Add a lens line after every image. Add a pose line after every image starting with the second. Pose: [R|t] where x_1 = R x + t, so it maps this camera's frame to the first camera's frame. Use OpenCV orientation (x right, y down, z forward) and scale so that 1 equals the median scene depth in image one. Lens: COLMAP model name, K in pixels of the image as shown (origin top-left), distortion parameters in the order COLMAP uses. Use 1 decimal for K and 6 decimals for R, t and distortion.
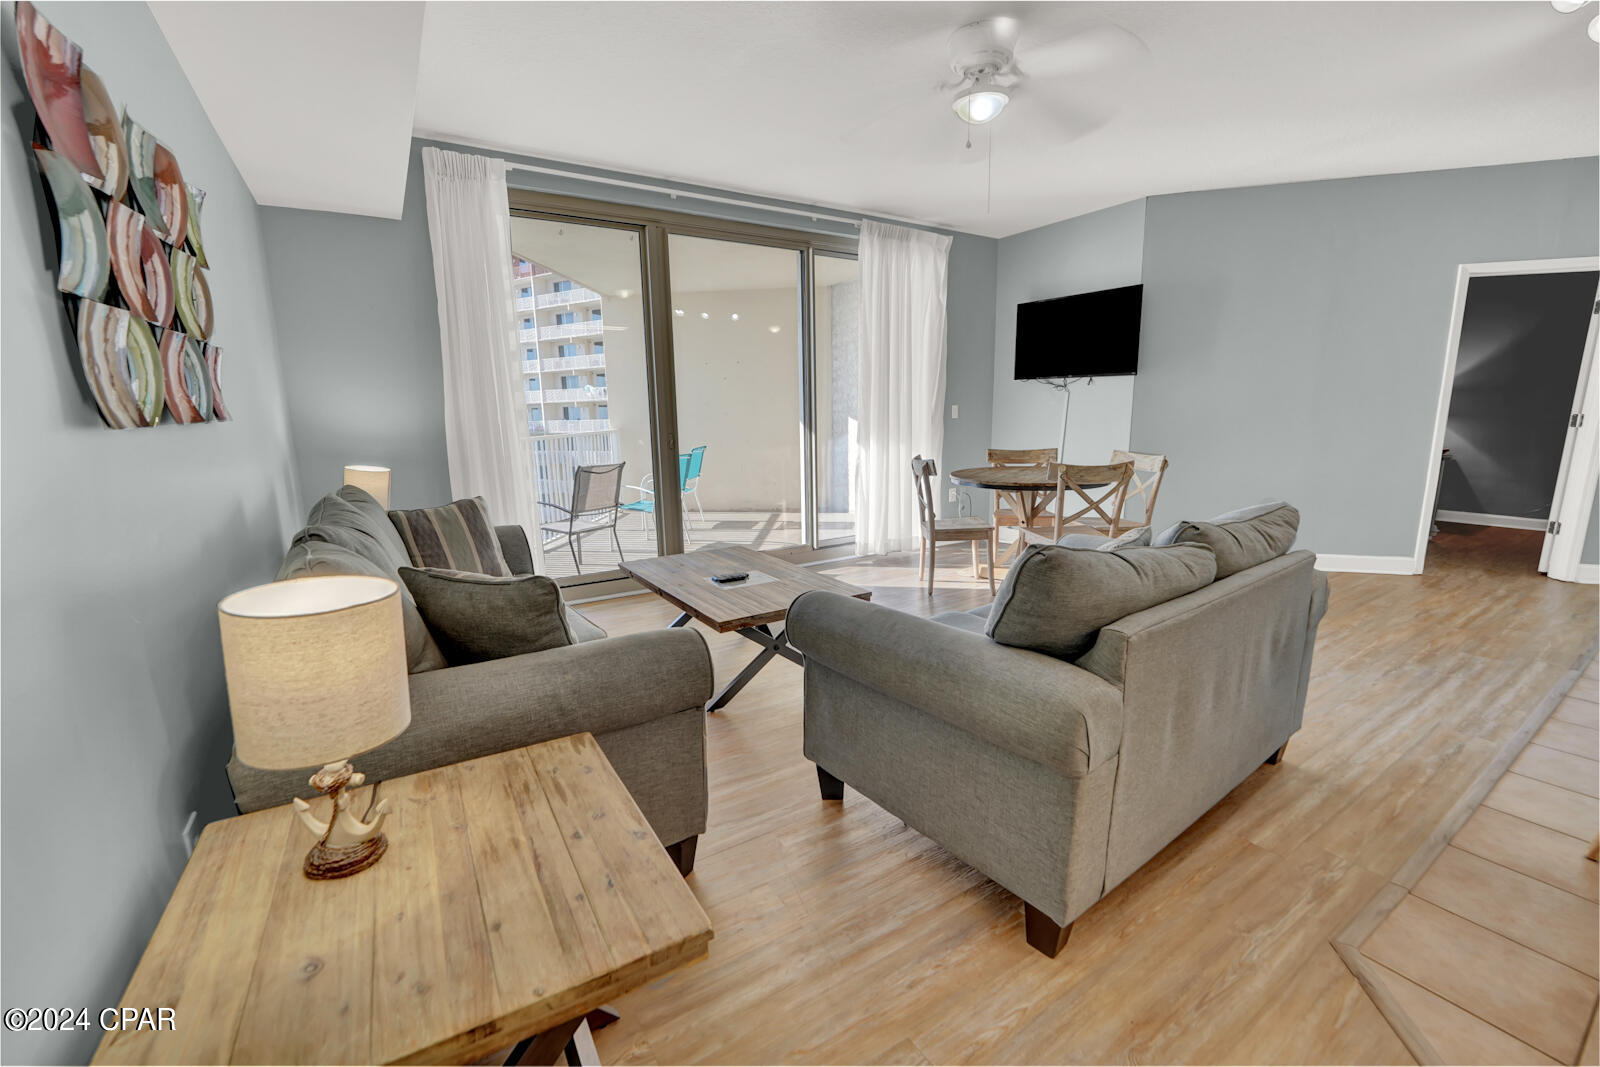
lens RADIAL K [[649.8, 0, 786.0], [0, 649.8, 540.9], [0, 0, 1]] dist [-0.028420, 0.003366]
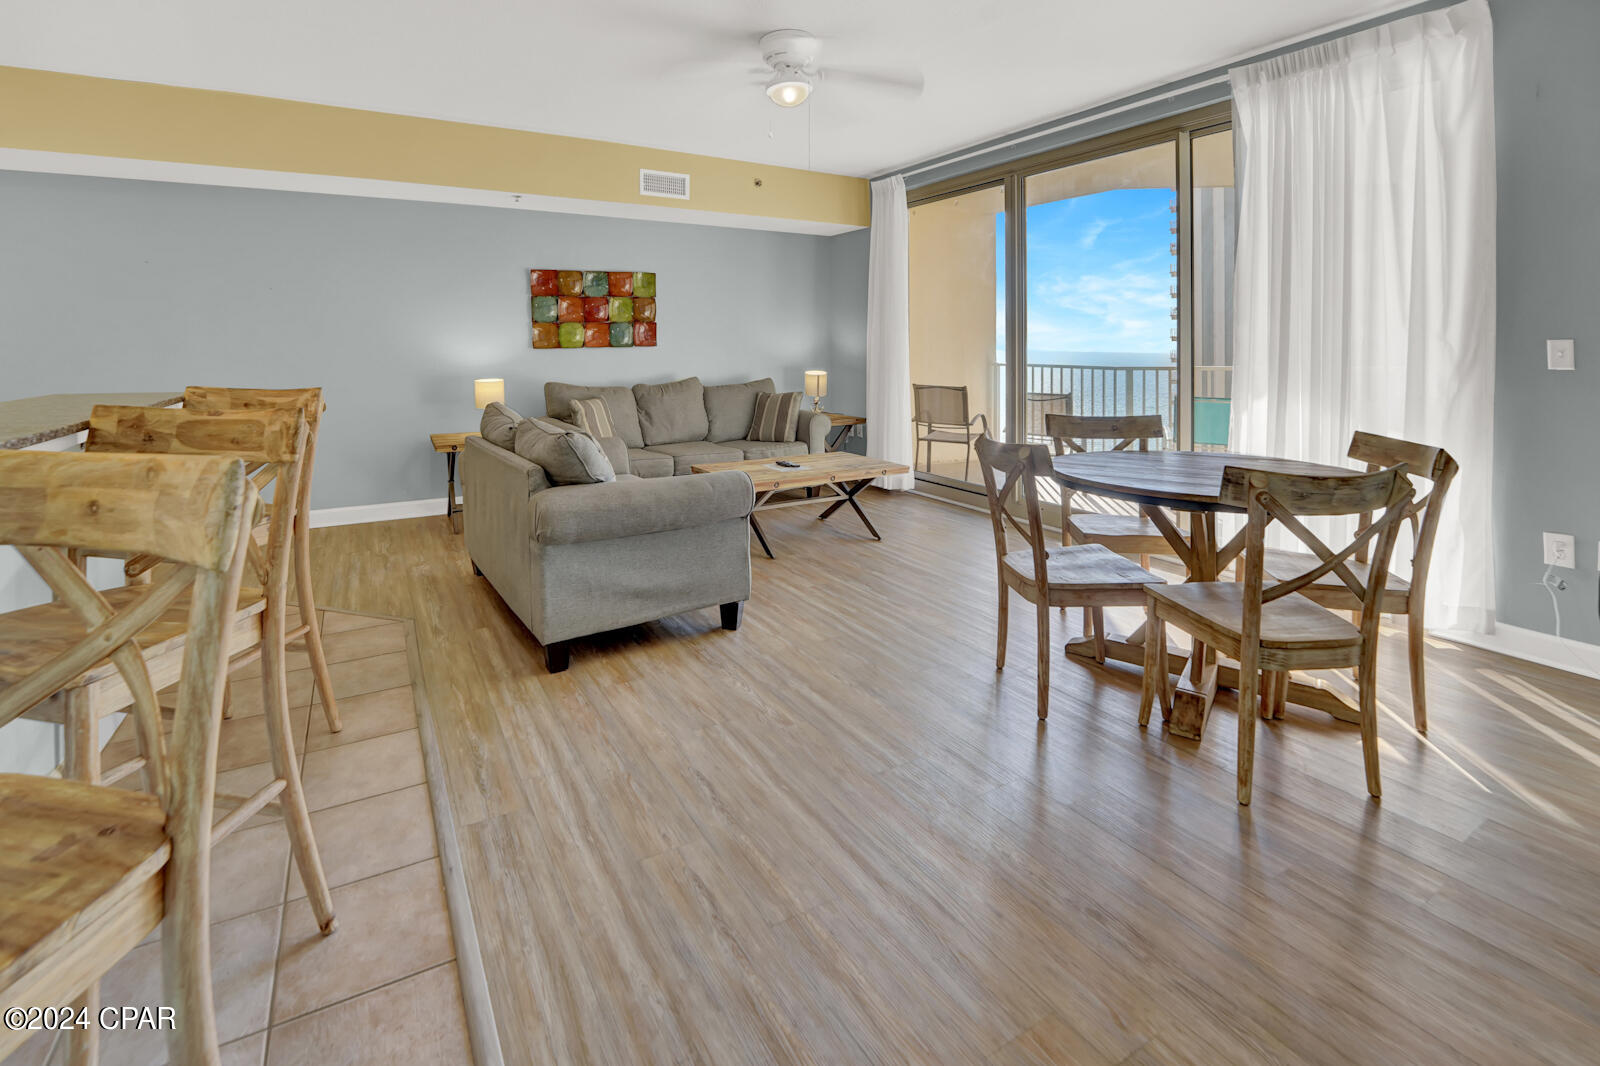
lens RADIAL K [[708.2, 0, 742.9], [0, 708.2, 344.7], [0, 0, 1]] dist [-0.018908, -0.000570]
pose [[-0.061216, 0.018836, -0.997947, 1.054658], [-0.190577, 0.981207, 0.030210, -0.162827], [0.979762, 0.192035, -0.056476, 0.698203]]
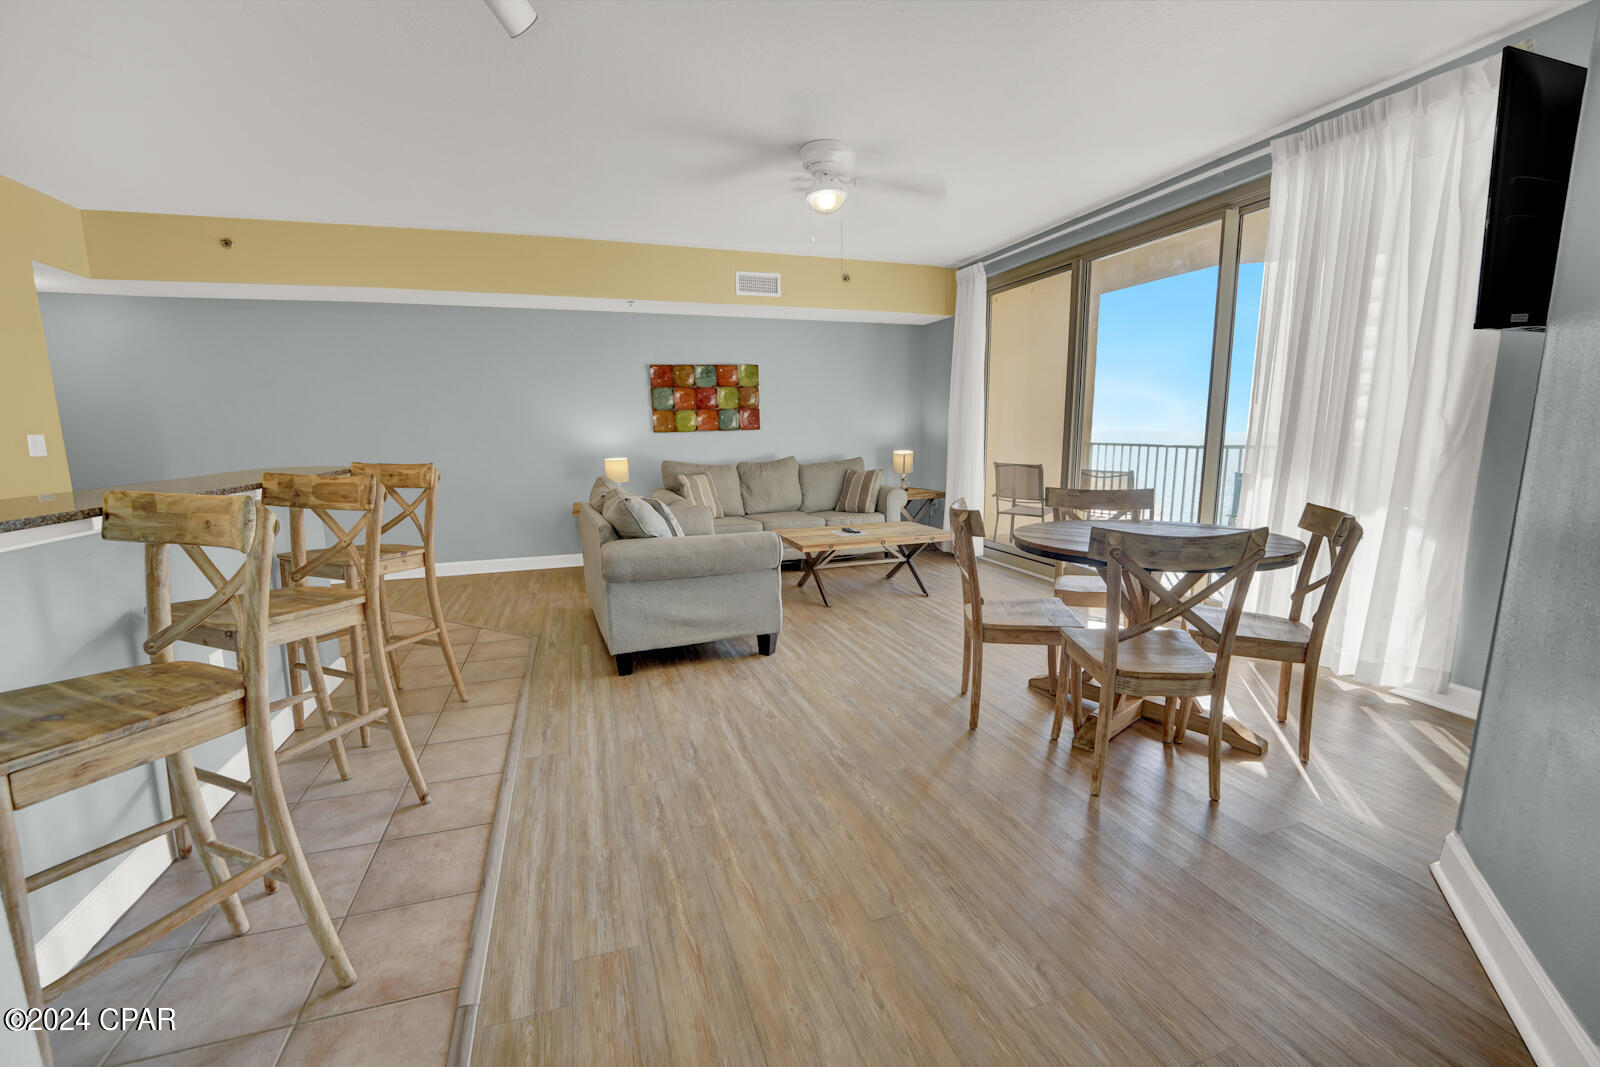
lens RADIAL K [[649.8, 0, 788.7], [0, 649.8, 533.1], [0, 0, 1]] dist [-0.028420, 0.003366]
pose [[-0.238860, 0.175084, -0.955139, 1.111210], [-0.170670, 0.960730, 0.218789, -0.194744], [0.955938, 0.215273, -0.199599, 0.869680]]
